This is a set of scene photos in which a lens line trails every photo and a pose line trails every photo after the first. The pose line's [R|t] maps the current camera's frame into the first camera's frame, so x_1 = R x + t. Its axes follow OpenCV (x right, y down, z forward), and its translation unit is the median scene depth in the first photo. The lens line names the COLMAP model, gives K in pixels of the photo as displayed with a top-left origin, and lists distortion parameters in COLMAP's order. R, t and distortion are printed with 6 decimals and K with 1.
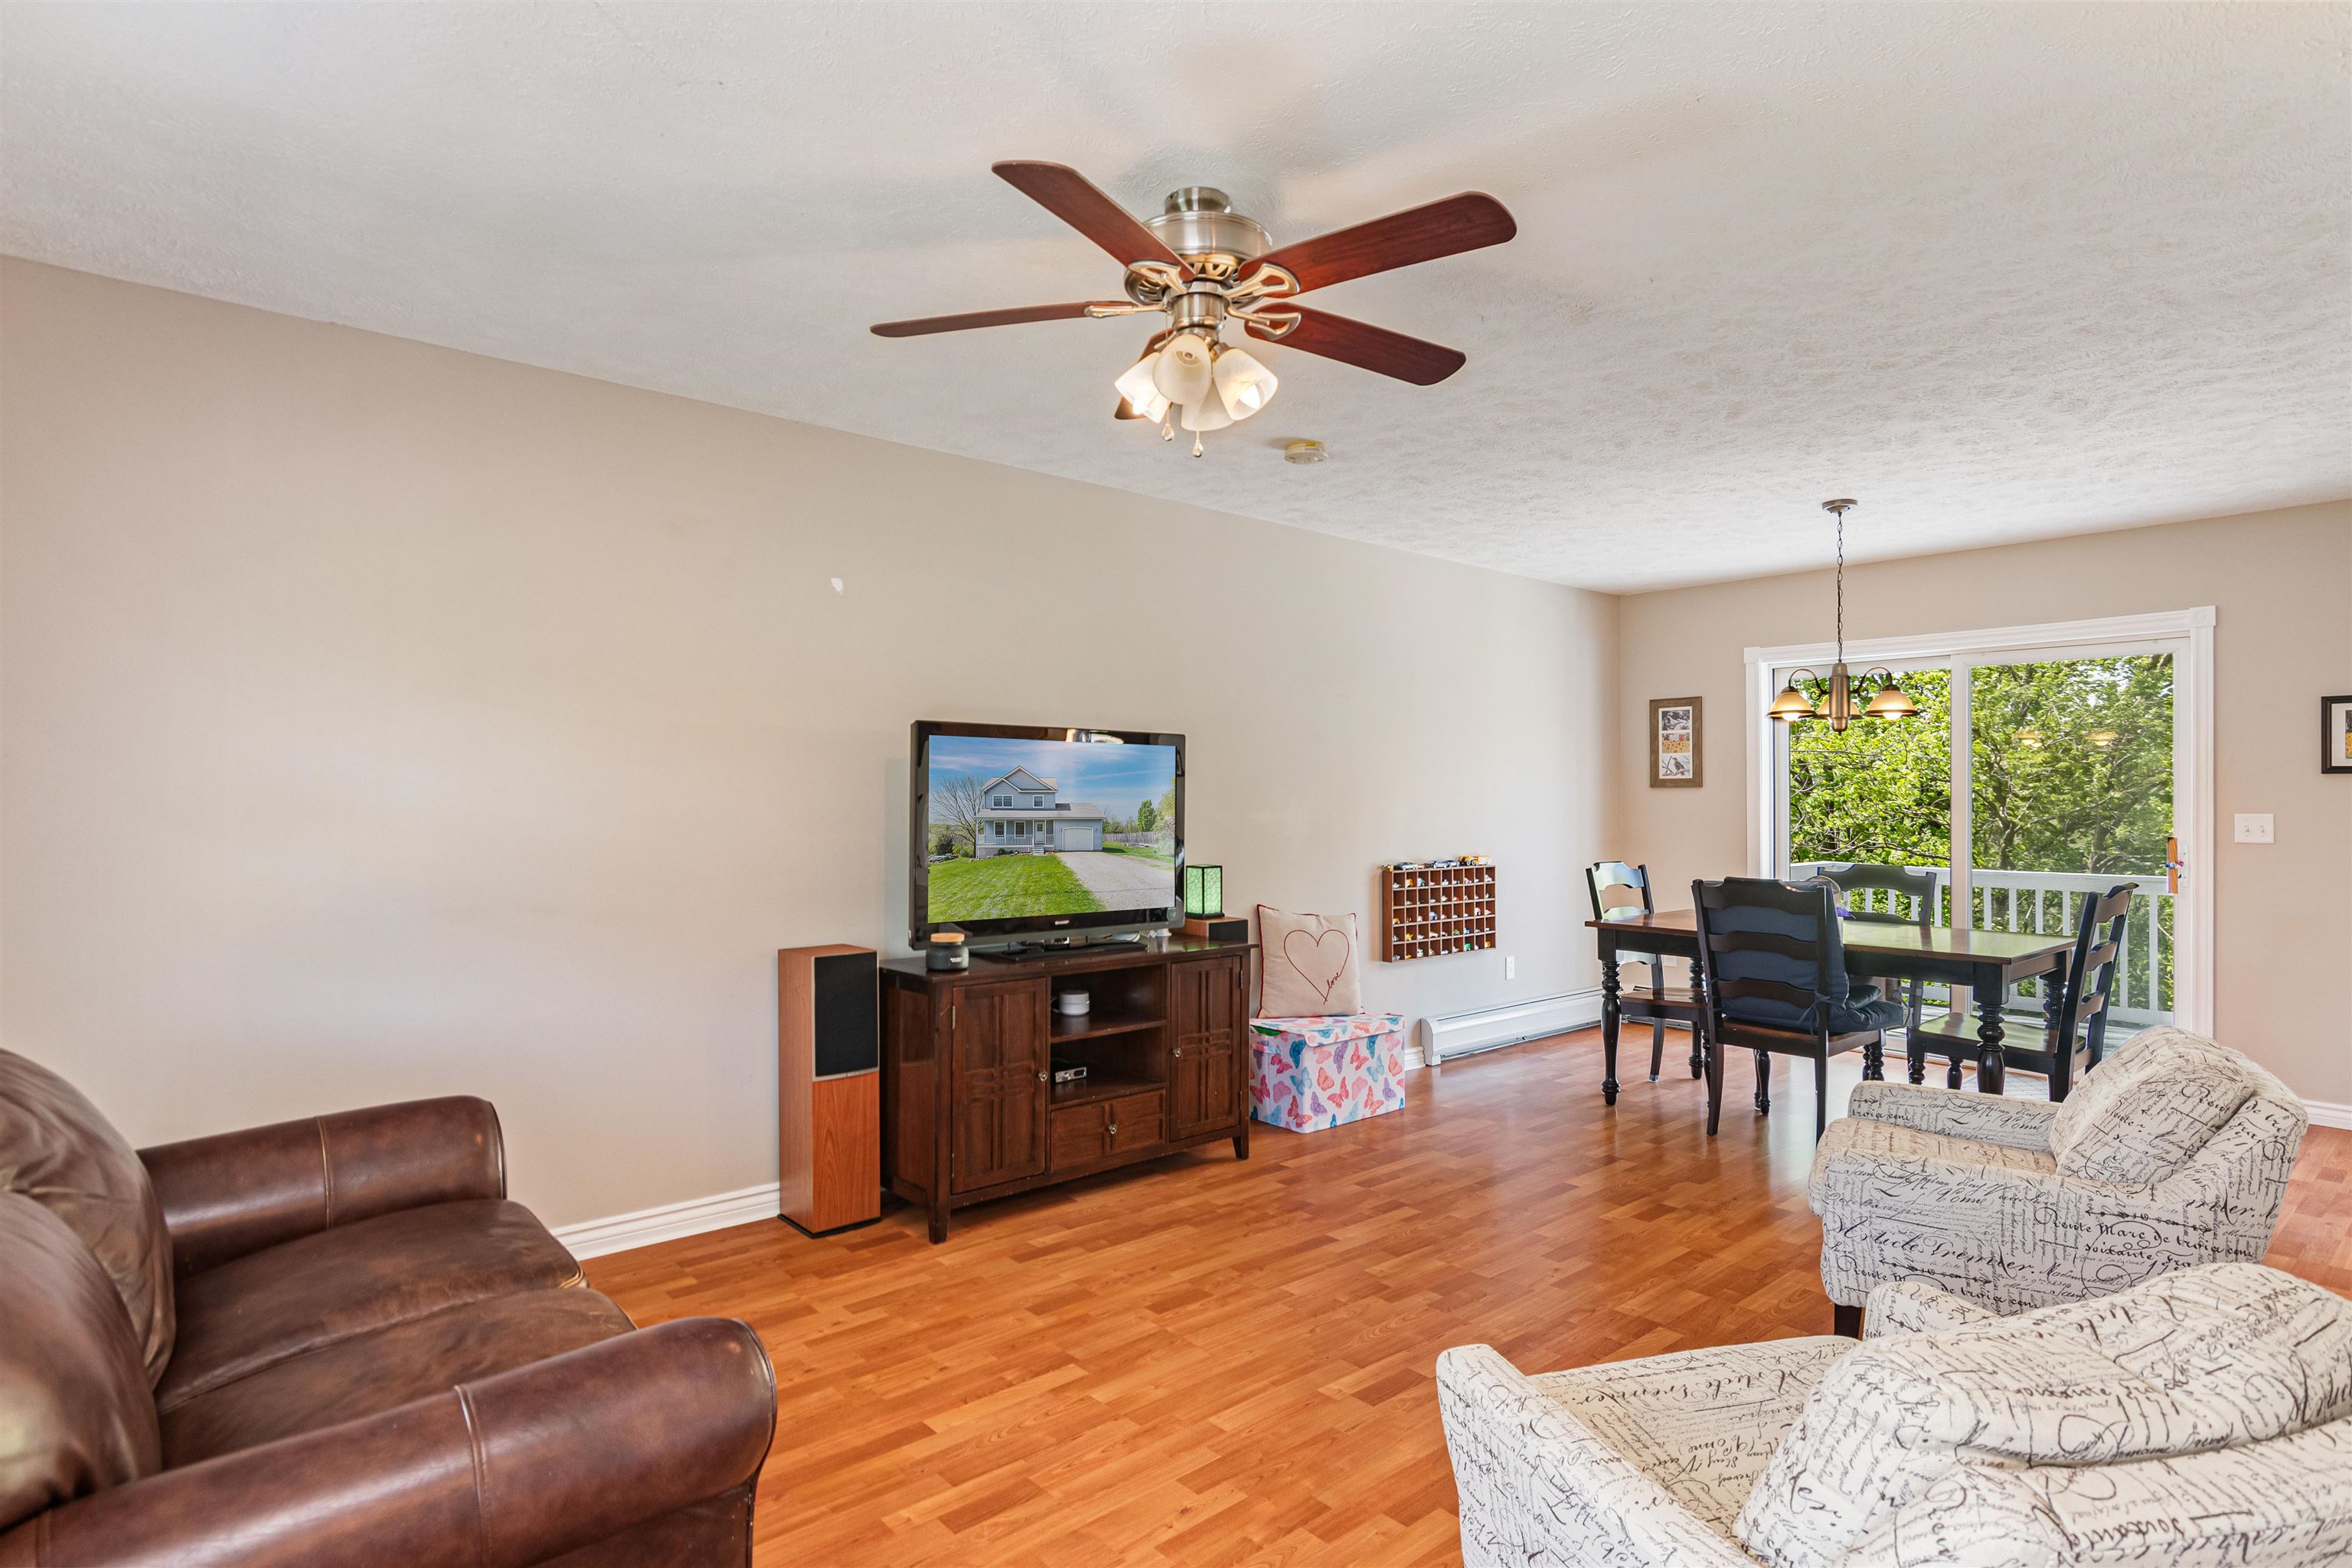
lens RADIAL K [[1218.8, 0, 1178.8], [0, 1218.8, 785.7], [0, 0, 1]] dist [-0.001848, -0.000194]
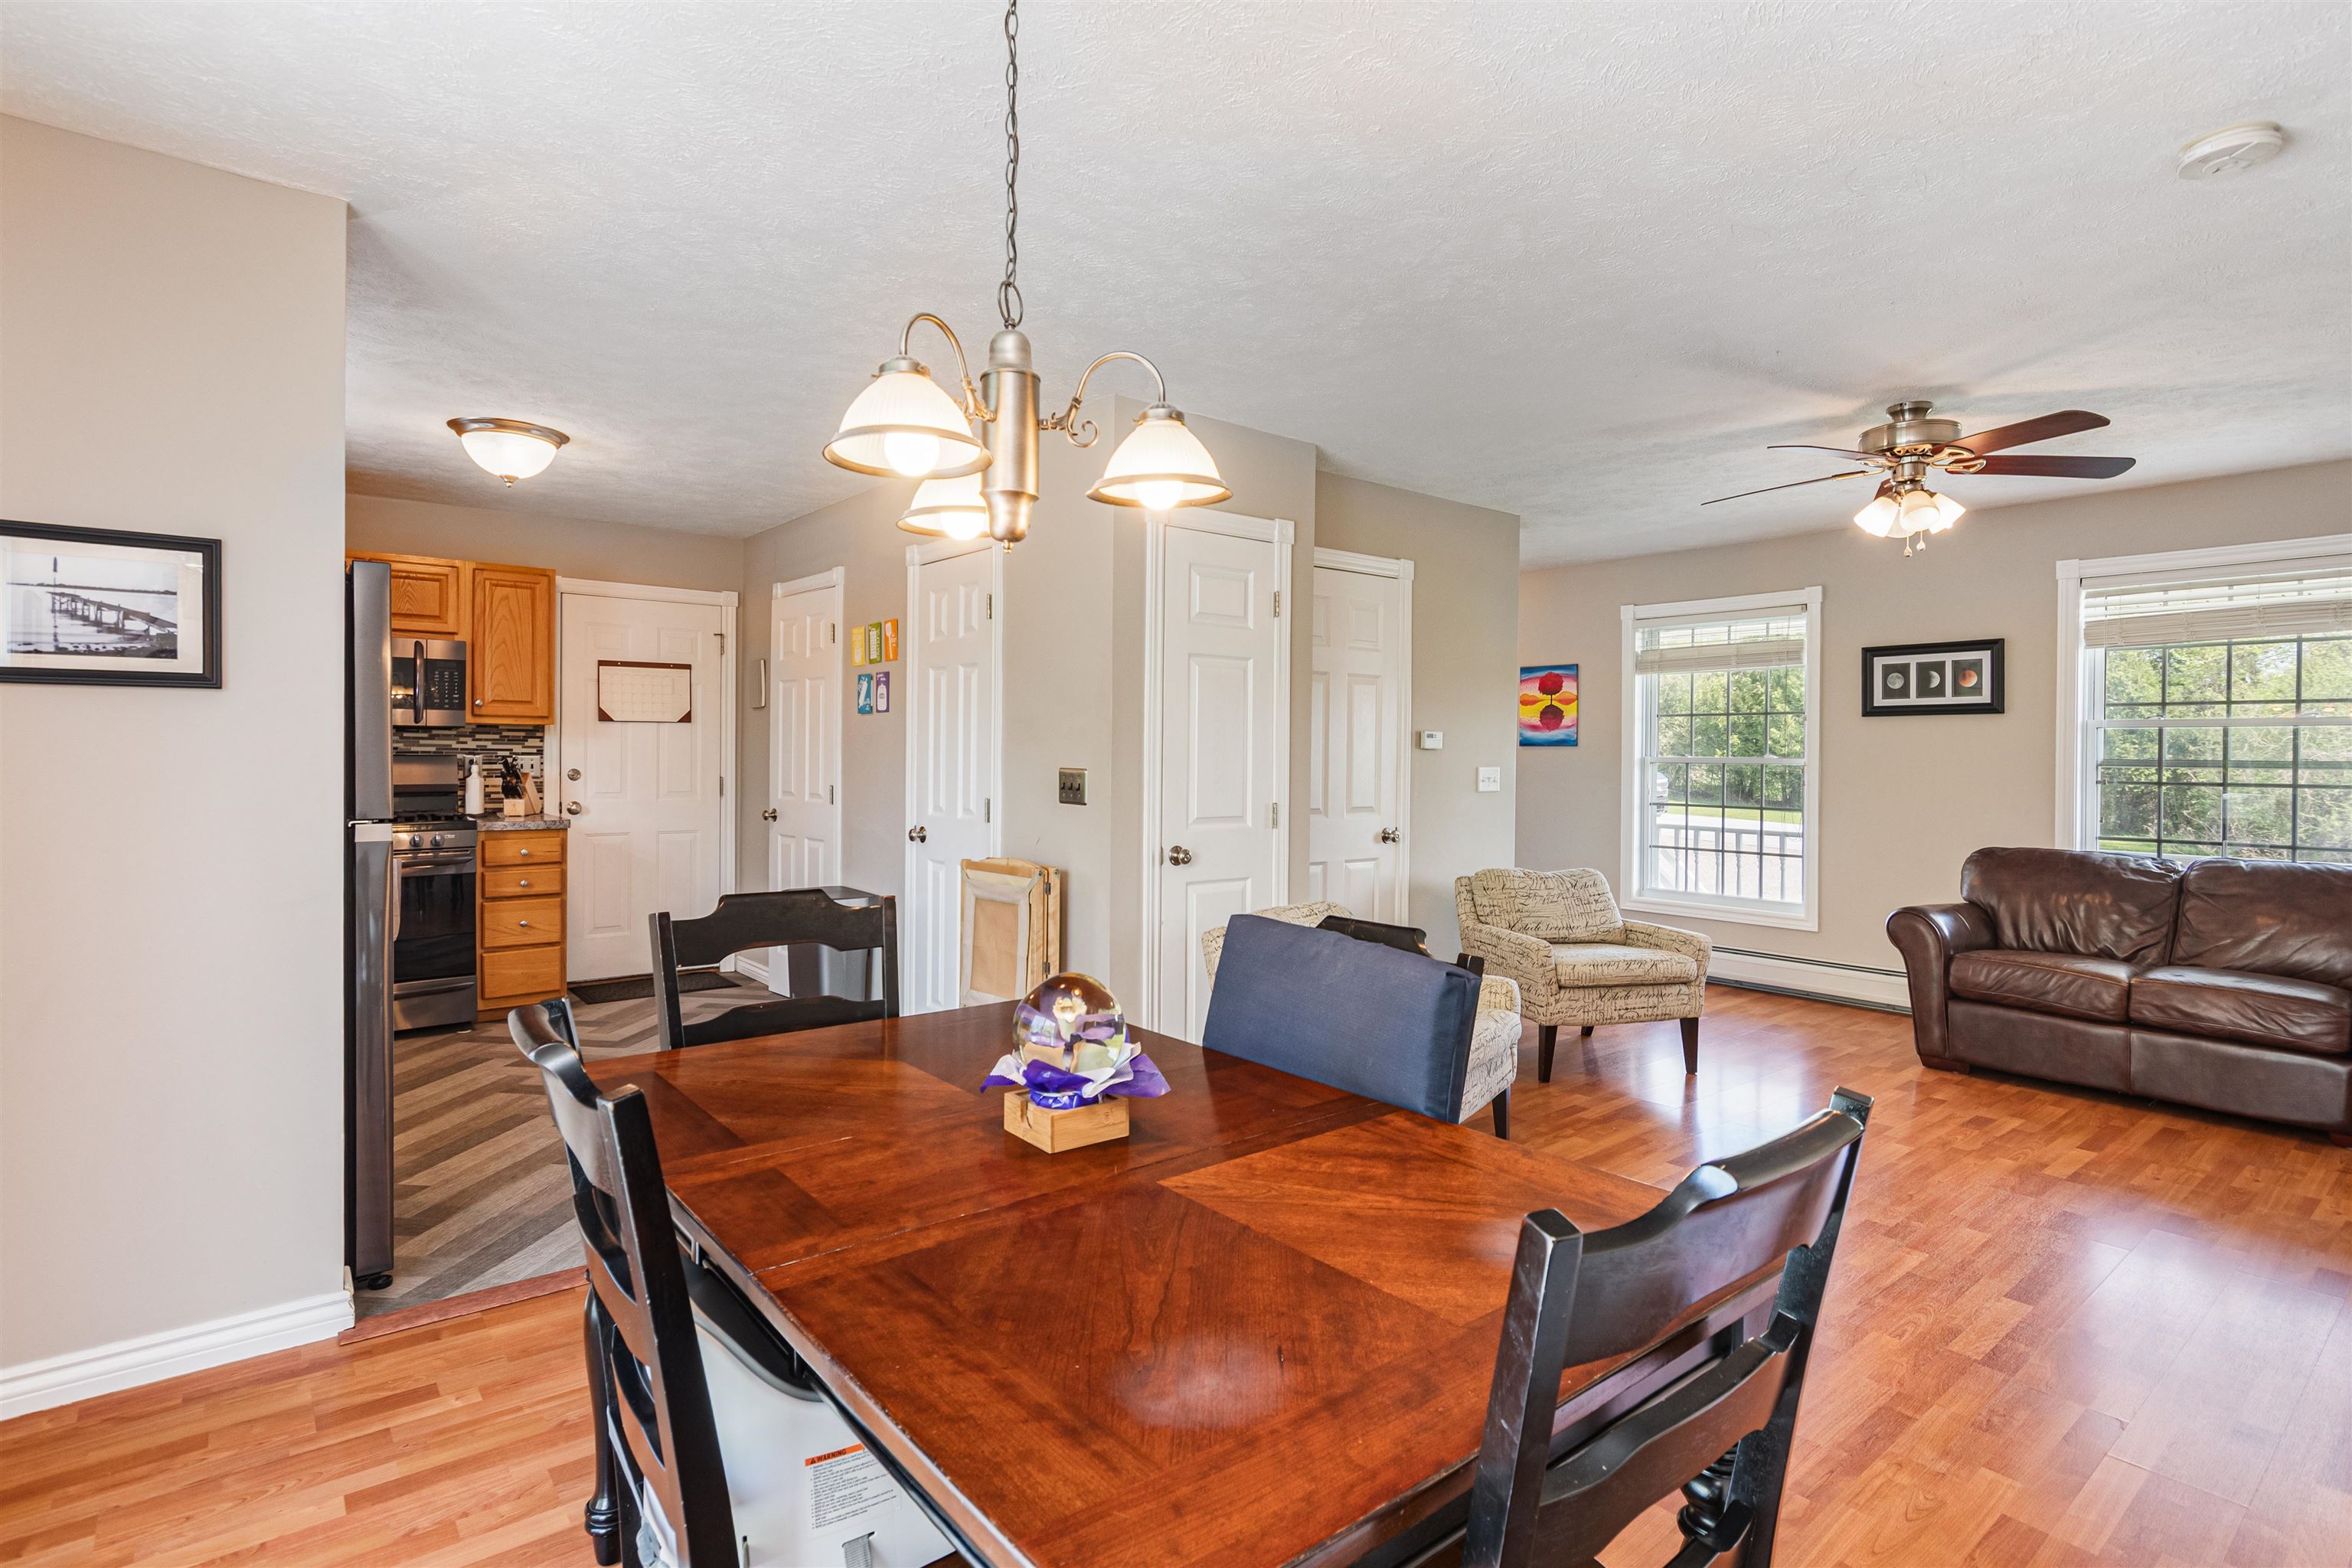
lens RADIAL K [[1152.5, 0, 1173.1], [0, 1152.5, 786.7], [0, 0, 1]] dist [0.002452, 0.000015]
pose [[-0.999276, -0.010960, 0.036444, 0.526923], [-0.010350, 0.999804, 0.016894, 0.017825], [-0.036622, 0.016505, -0.999193, 1.416510]]
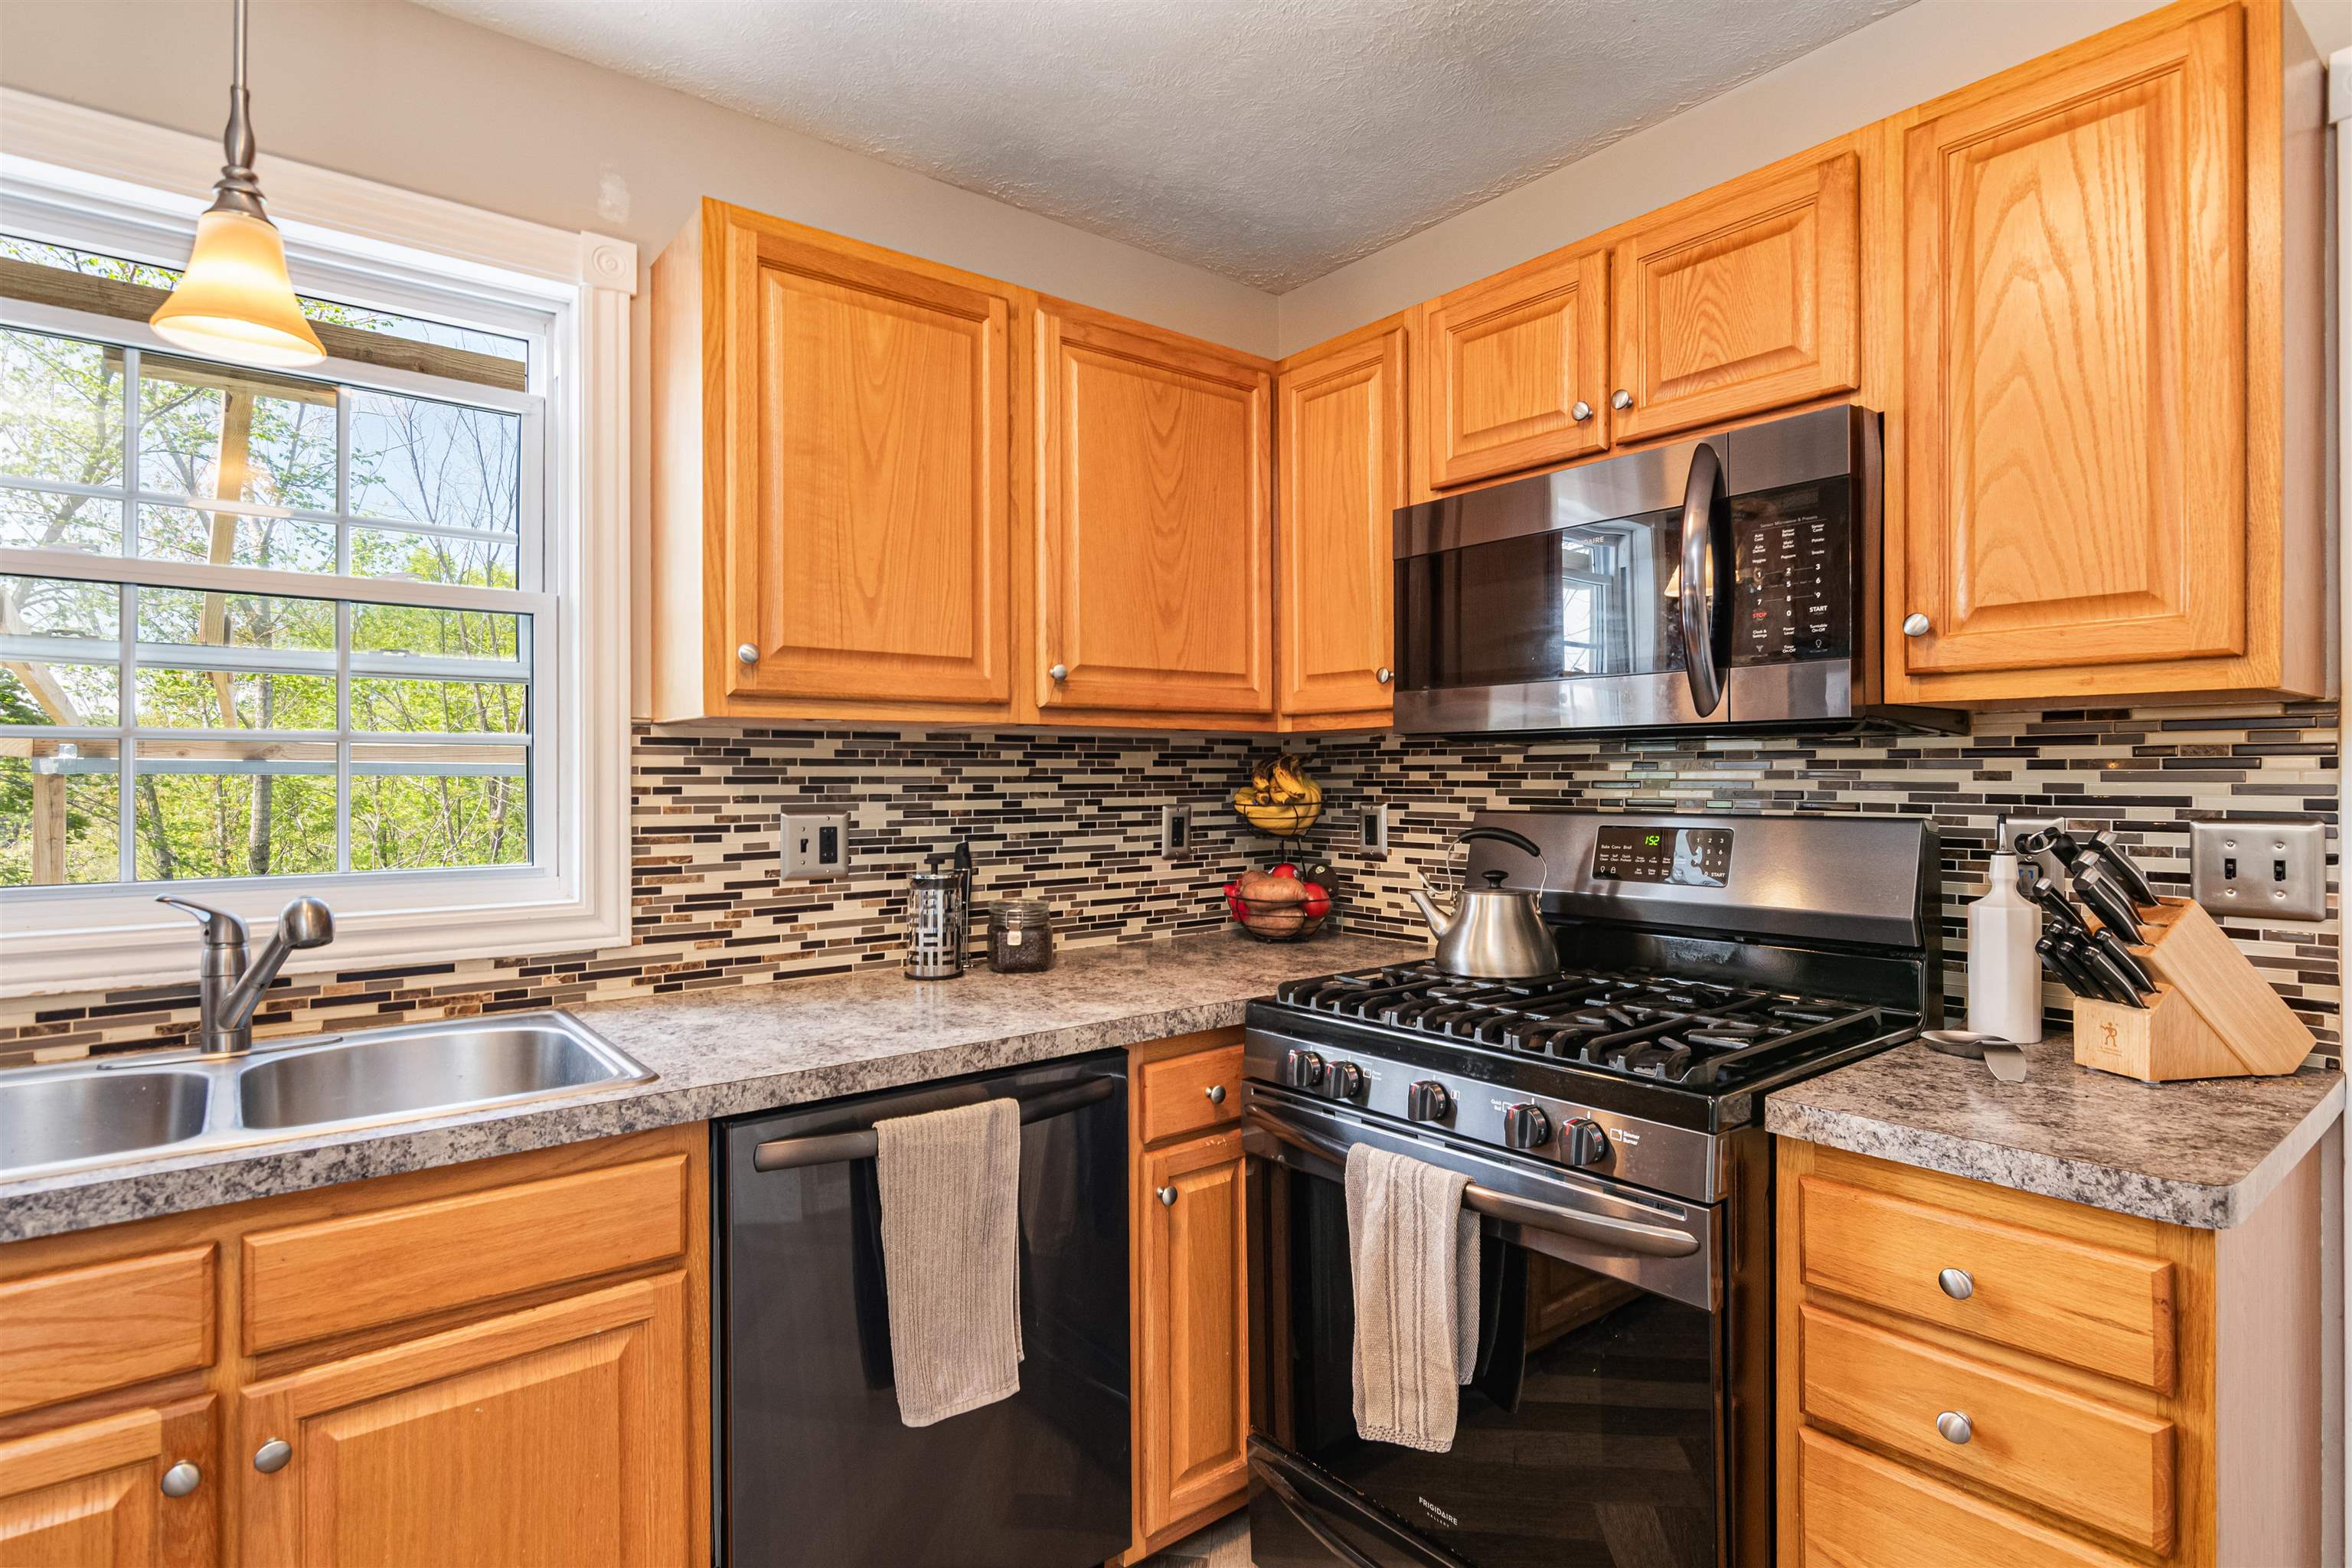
lens RADIAL K [[1182.9, 0, 1168.3], [0, 1182.9, 775.8], [0, 0, 1]] dist [-0.004377, -0.000451]
pose [[0.048199, 0.000787, 0.998837, 0.966976], [-0.010502, 0.999945, -0.000281, 0.001775], [-0.998783, -0.010477, 0.048204, 0.417589]]
